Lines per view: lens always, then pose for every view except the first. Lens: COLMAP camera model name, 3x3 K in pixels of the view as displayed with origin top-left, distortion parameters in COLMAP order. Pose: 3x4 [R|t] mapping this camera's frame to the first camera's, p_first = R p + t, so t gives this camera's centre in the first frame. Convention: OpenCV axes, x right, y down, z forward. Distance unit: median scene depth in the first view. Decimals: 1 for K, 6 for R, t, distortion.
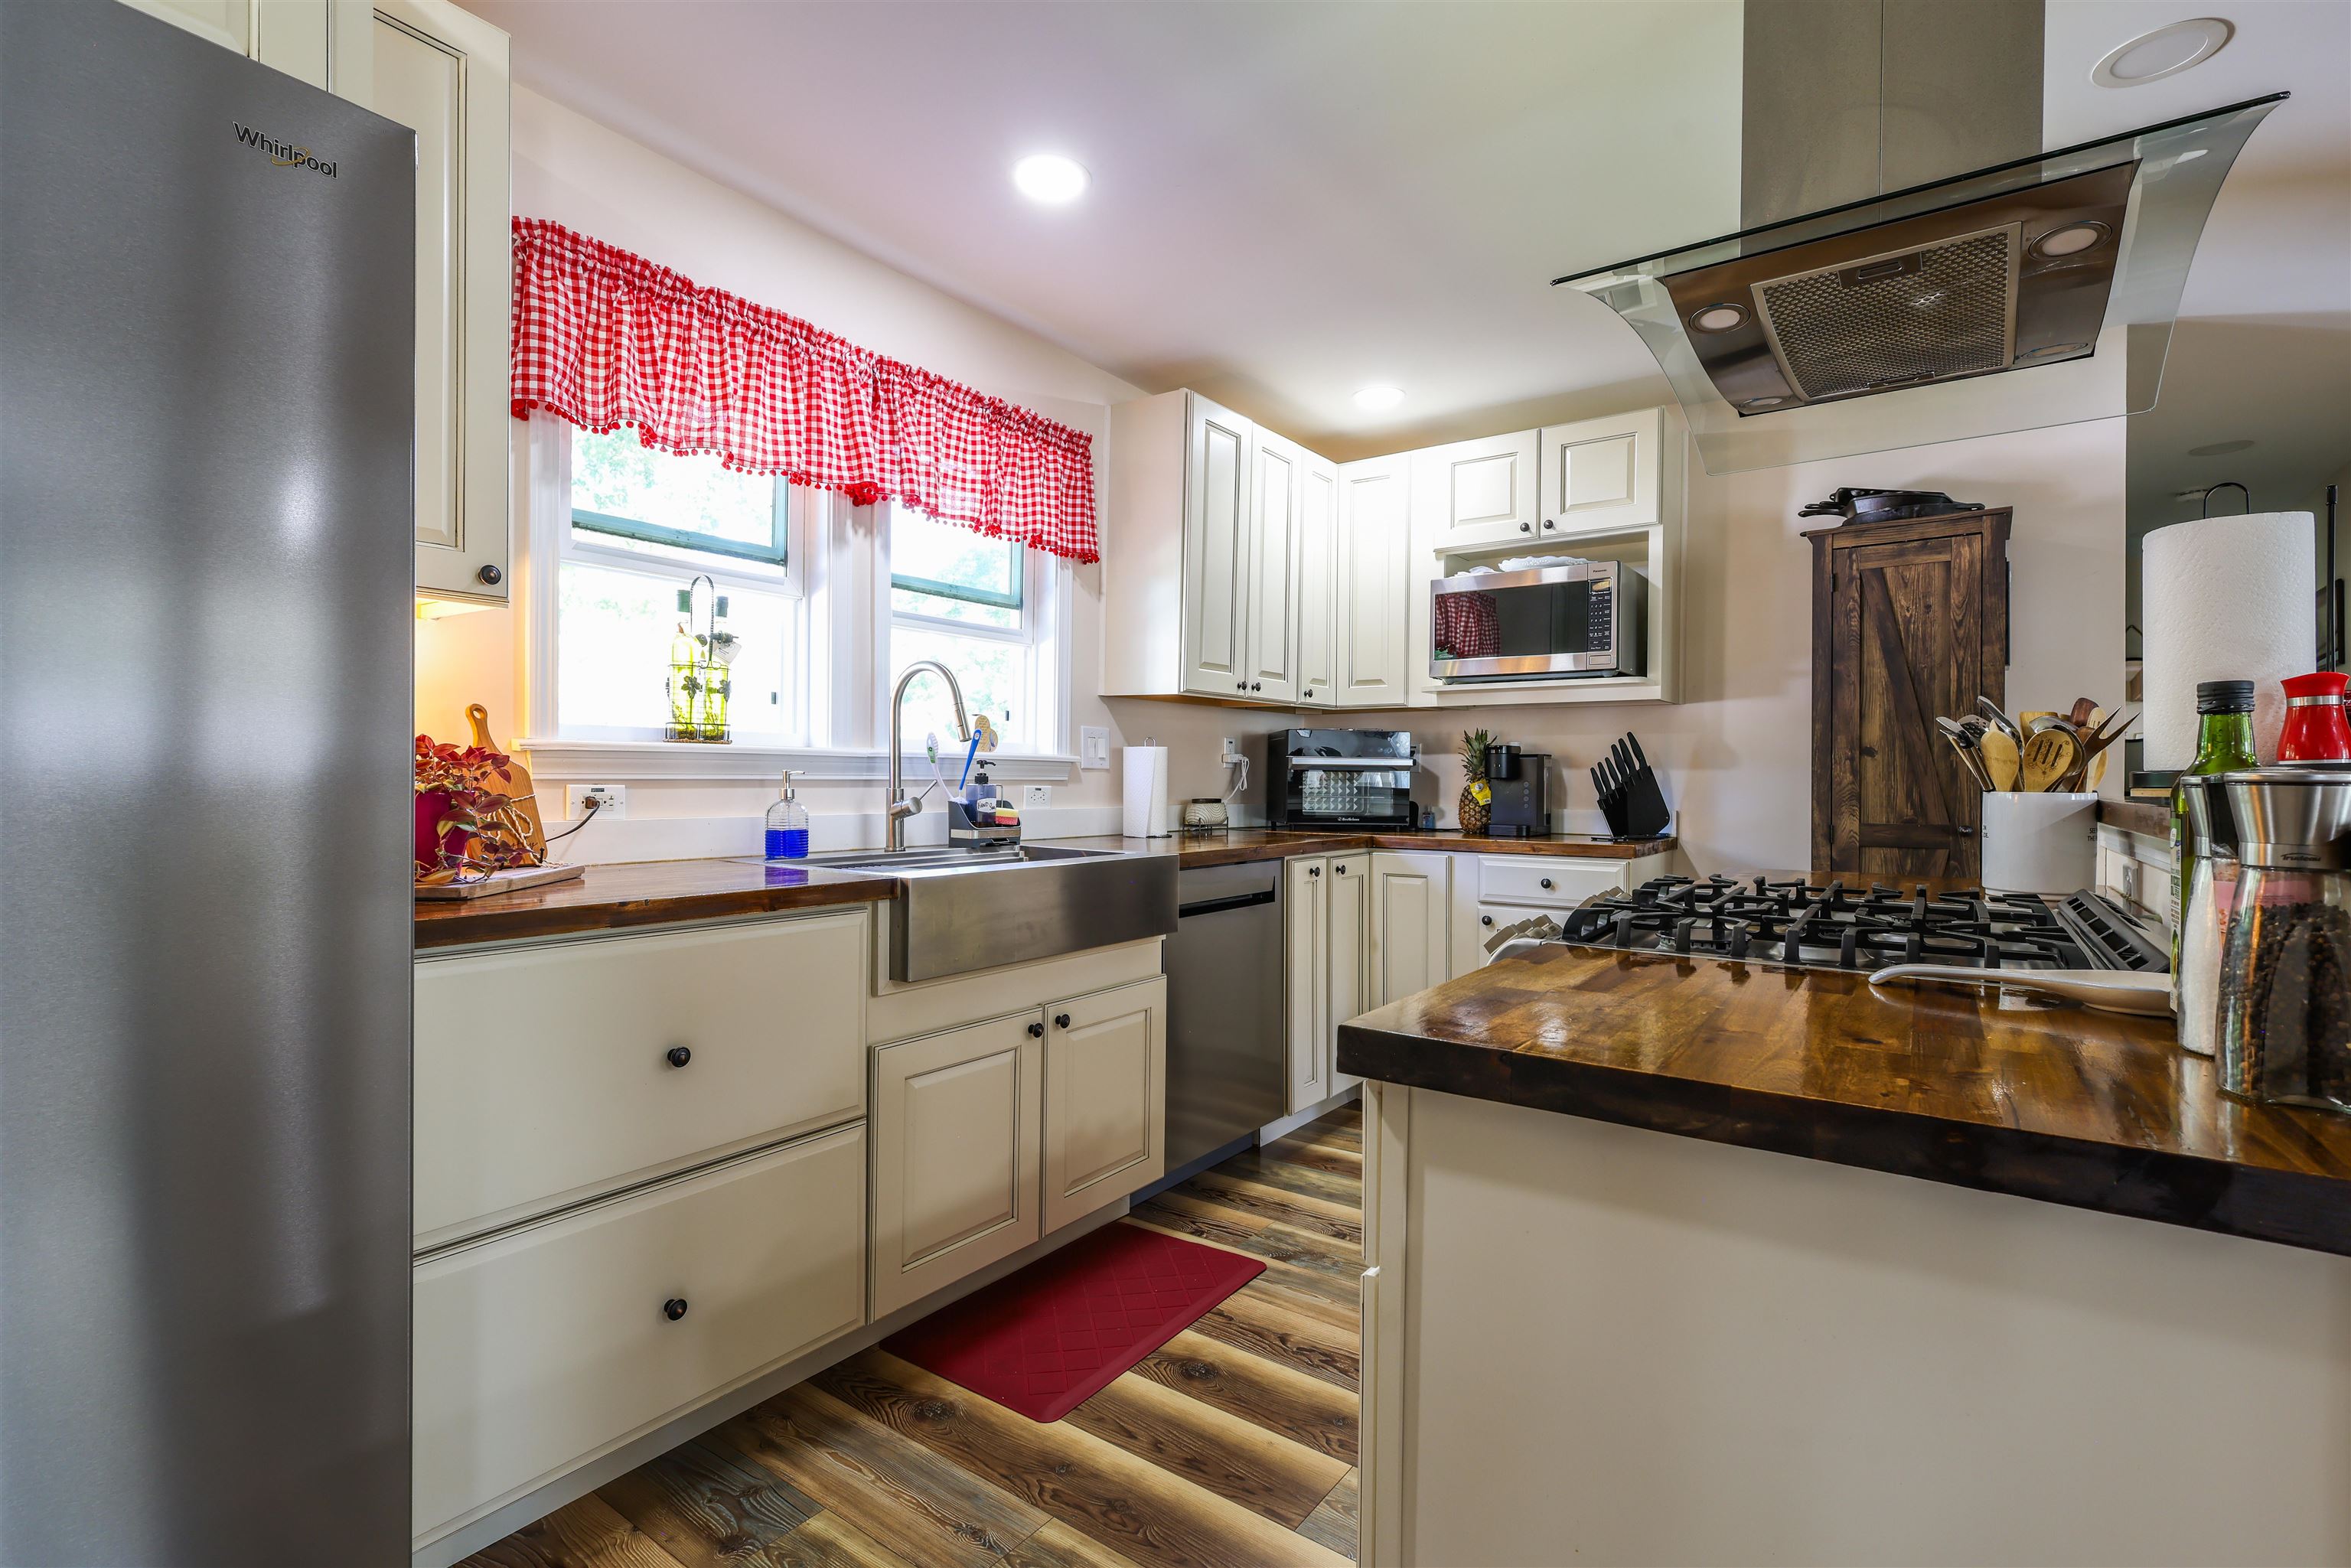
lens RADIAL K [[1076.9, 0, 1175.0], [0, 1076.9, 789.2], [0, 0, 1]] dist [-0.016040, 0.017281]
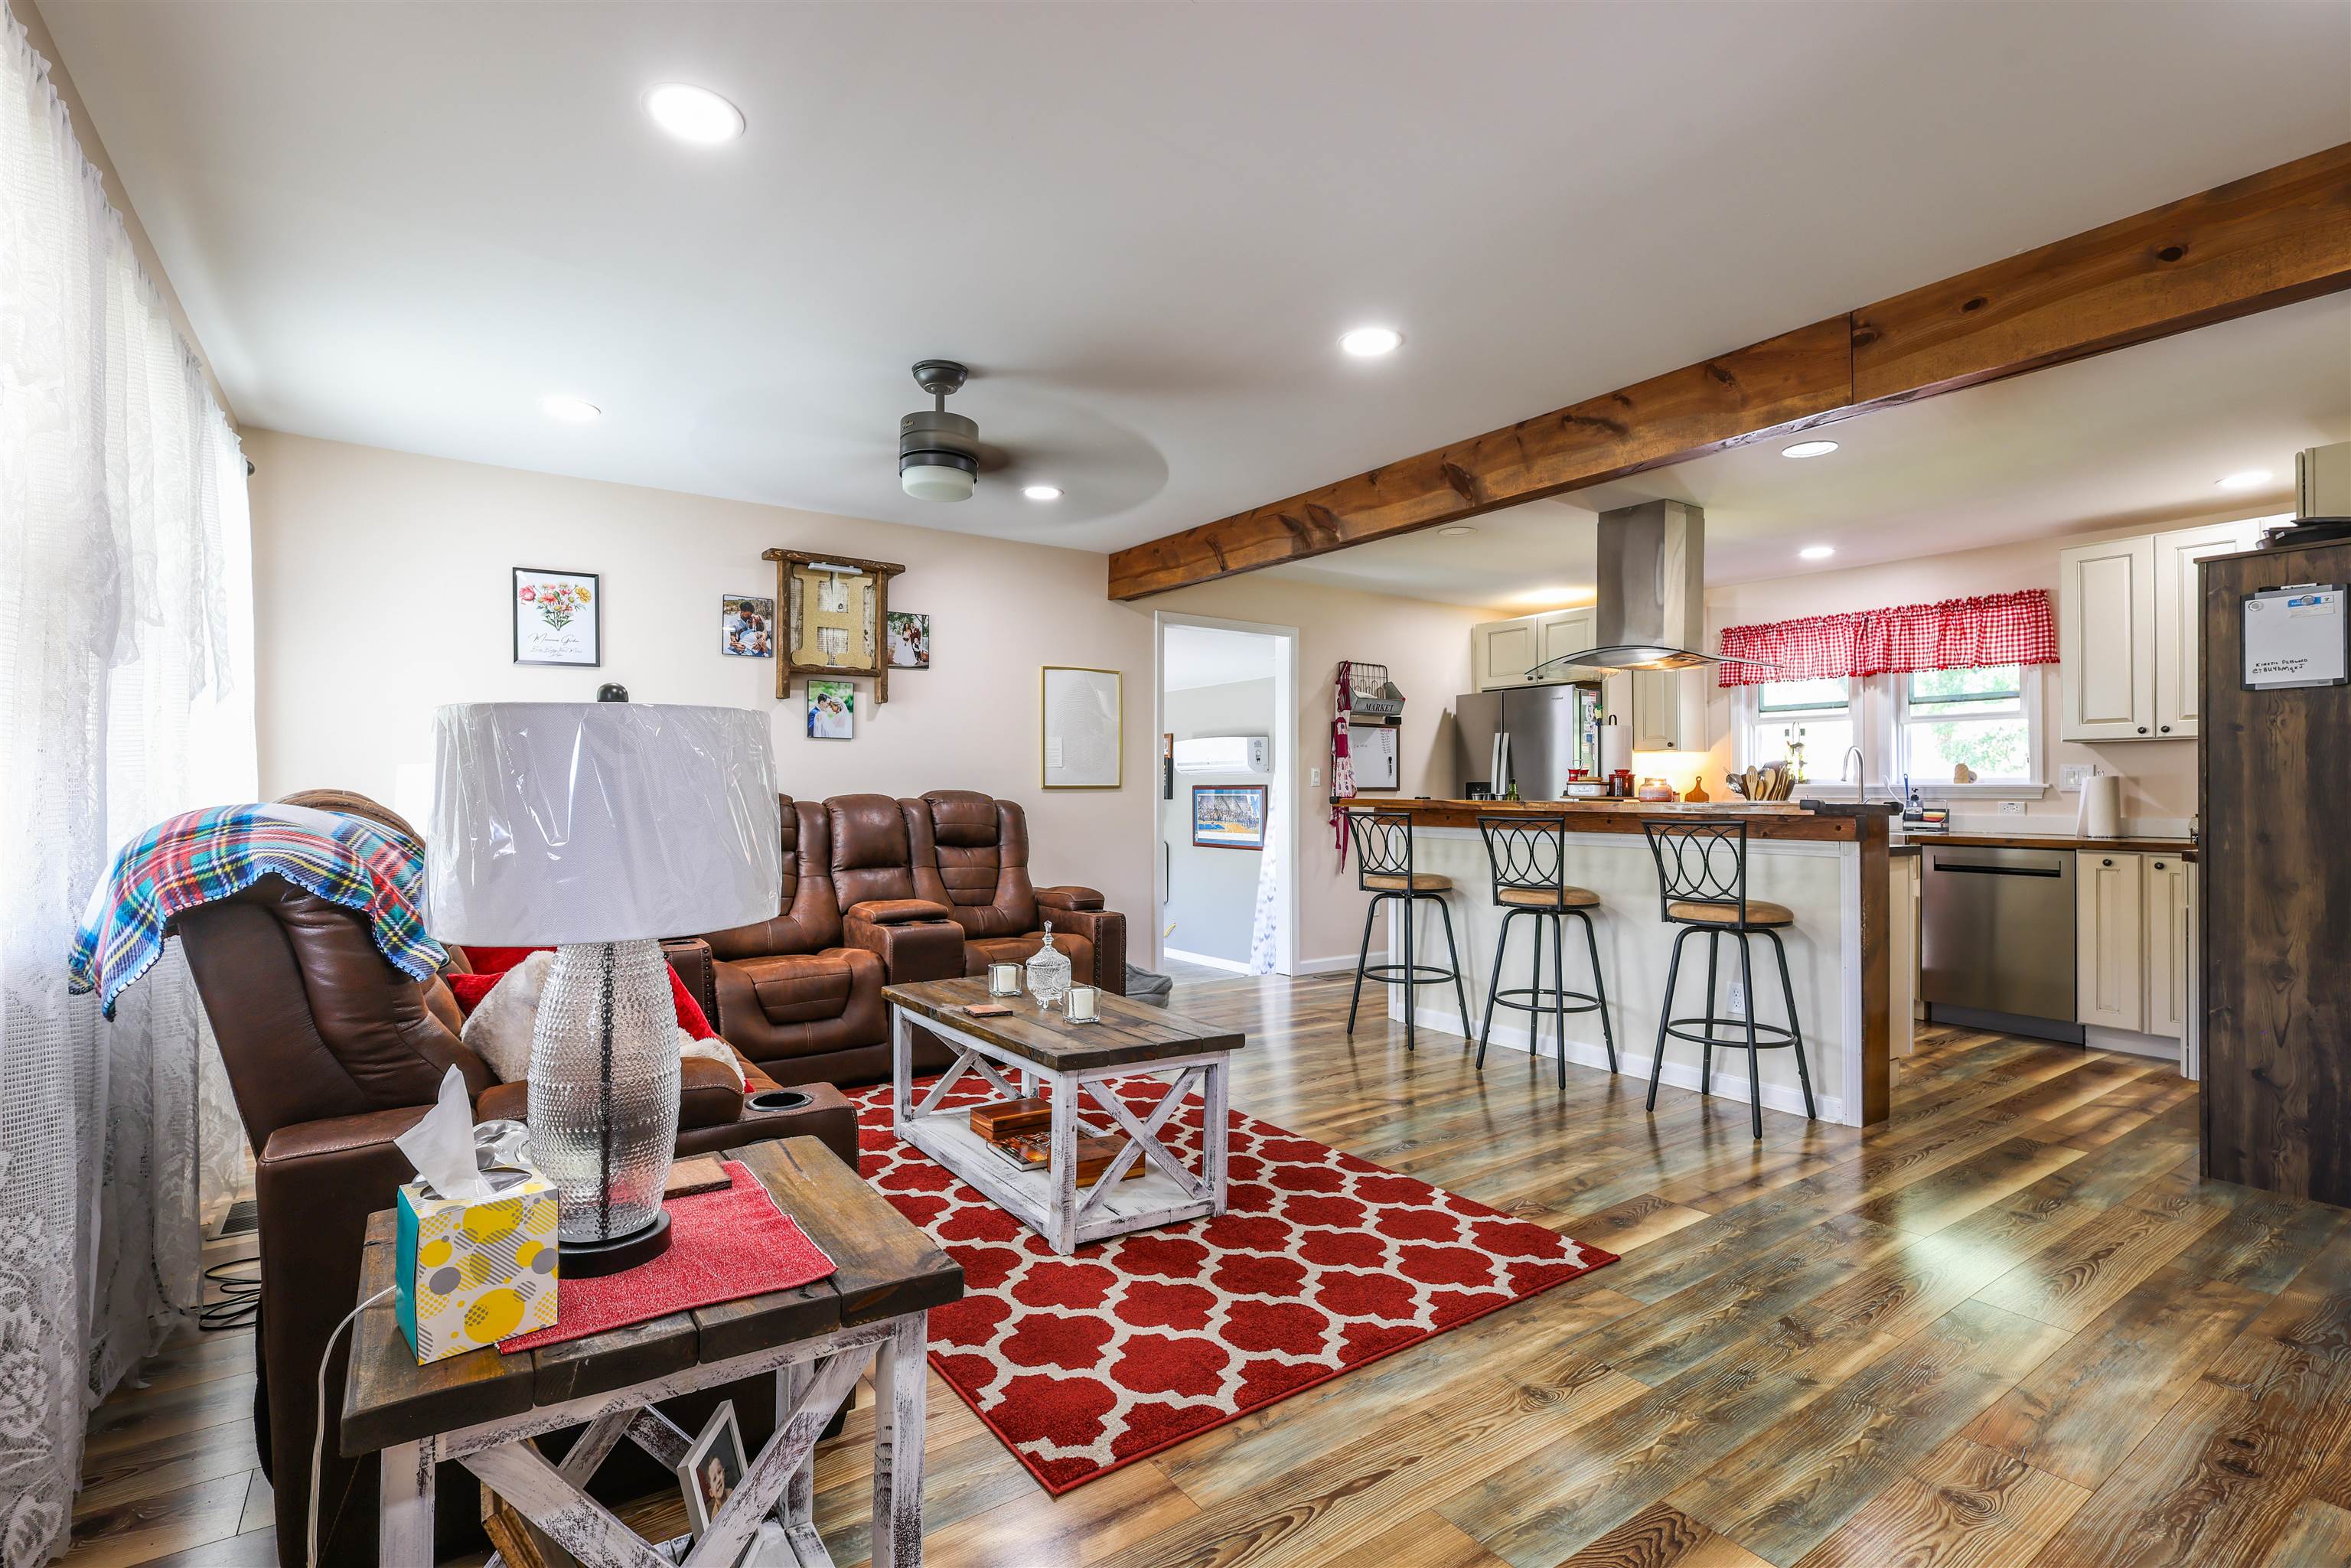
lens RADIAL K [[1095.5, 0, 1178.9], [0, 1095.5, 792.0], [0, 0, 1]] dist [-0.002193, -0.000283]
pose [[-0.328384, -0.009401, -0.944498, 2.608110], [-0.017409, 0.999841, -0.003899, 0.013999], [0.944384, 0.015162, -0.328495, 0.438354]]
